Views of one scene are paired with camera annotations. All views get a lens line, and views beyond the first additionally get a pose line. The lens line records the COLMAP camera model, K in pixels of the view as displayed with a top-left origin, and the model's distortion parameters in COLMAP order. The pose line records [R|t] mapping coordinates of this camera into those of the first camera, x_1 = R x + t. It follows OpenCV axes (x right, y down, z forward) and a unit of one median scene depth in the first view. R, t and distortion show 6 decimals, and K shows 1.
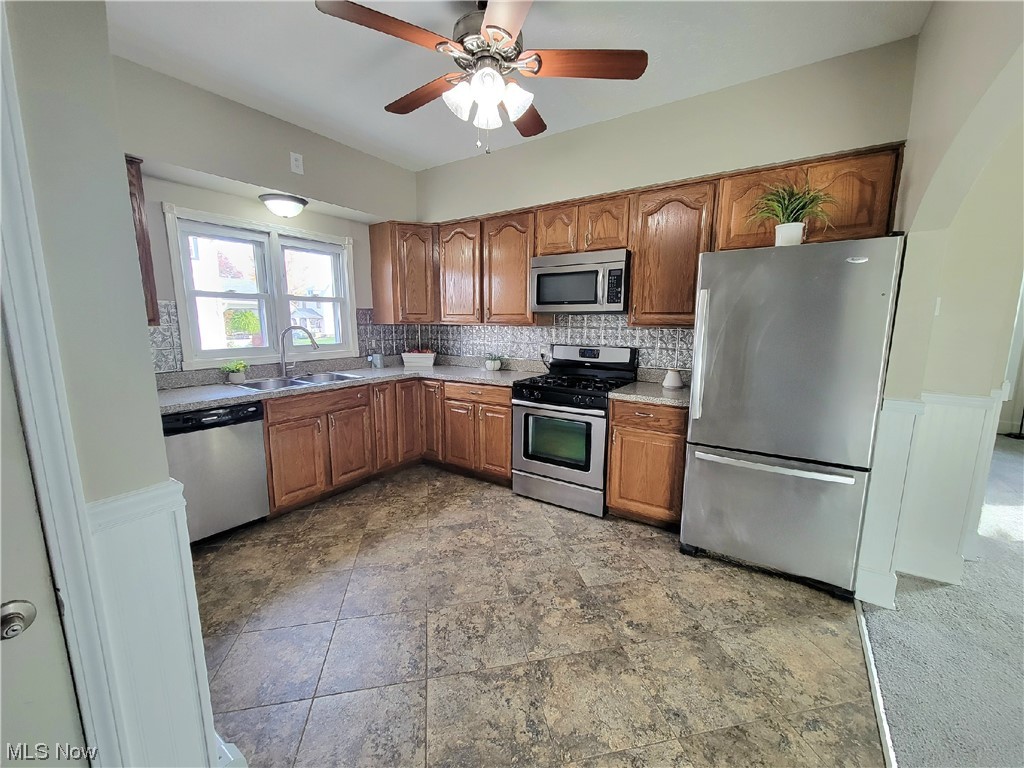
lens RADIAL K [[417.2, 0, 514.3], [0, 417.2, 386.8], [0, 0, 1]] dist [0.007718, -0.004488]
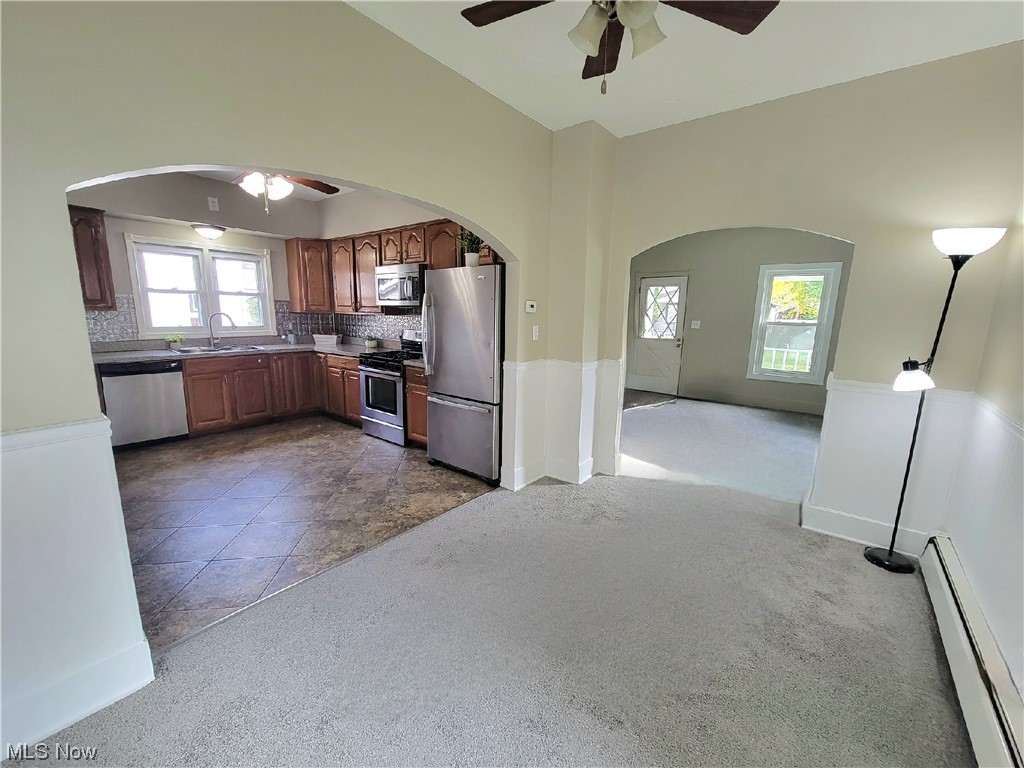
lens RADIAL K [[417.2, 0, 514.3], [0, 417.2, 386.8], [0, 0, 1]] dist [0.007718, -0.004488]
pose [[0.996637, 0.029682, -0.076373, 0.698028], [-0.028150, 0.999382, 0.021064, 0.061210], [0.076951, -0.018843, 0.996857, -0.430992]]
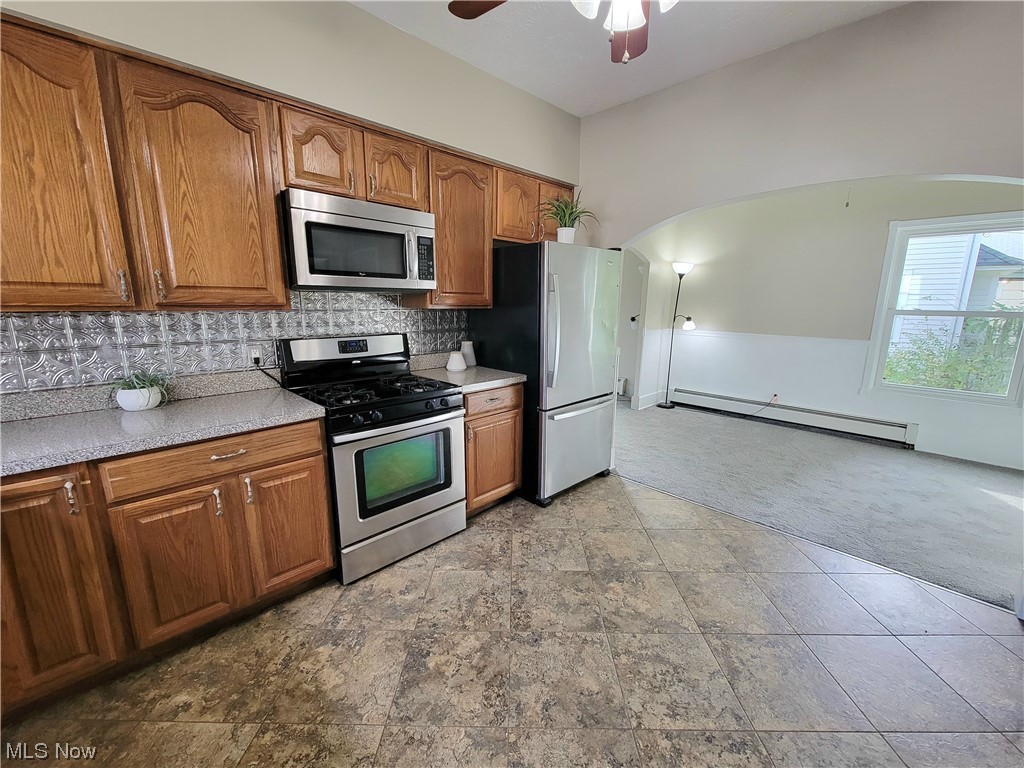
lens RADIAL K [[417.2, 0, 514.3], [0, 417.2, 386.8], [0, 0, 1]] dist [0.007718, -0.004488]
pose [[0.202634, -0.202574, 0.958073, -0.542761], [0.145852, 0.973700, 0.175030, -0.113518], [-0.968332, 0.104270, 0.226850, 0.666699]]
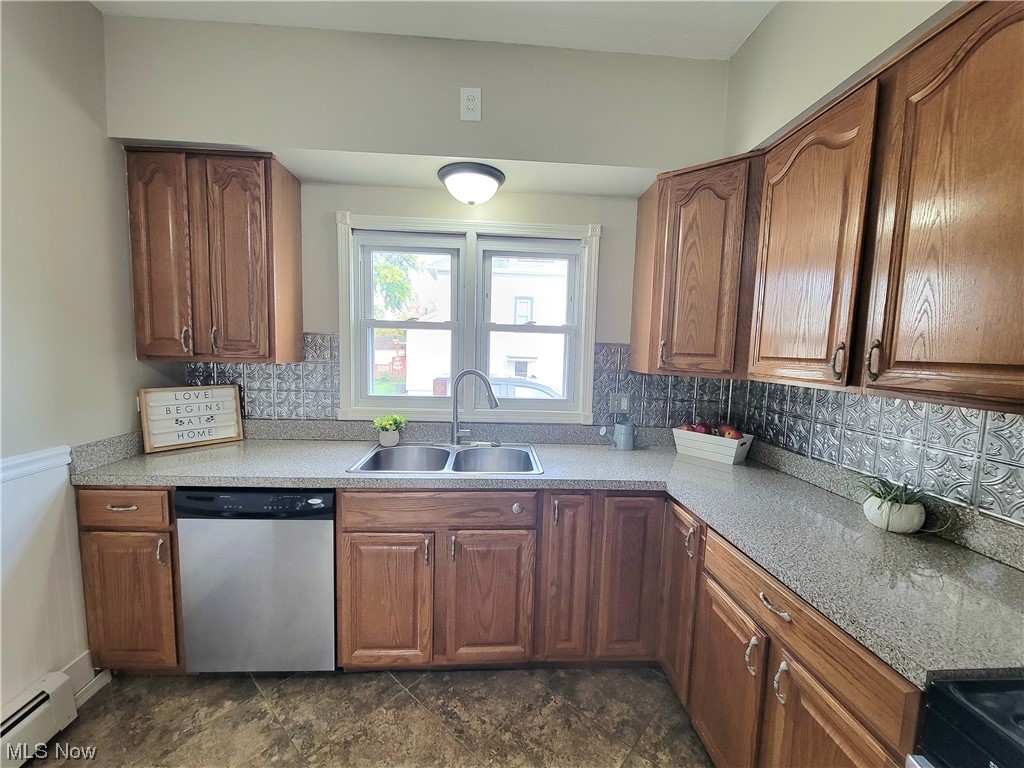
lens RADIAL K [[417.2, 0, 514.3], [0, 417.2, 386.8], [0, 0, 1]] dist [0.007718, -0.004488]
pose [[0.607200, 0.086482, -0.789828, 0.028452], [-0.151942, 0.988352, -0.008591, -0.137747], [0.779886, 0.125224, 0.613268, 0.735064]]
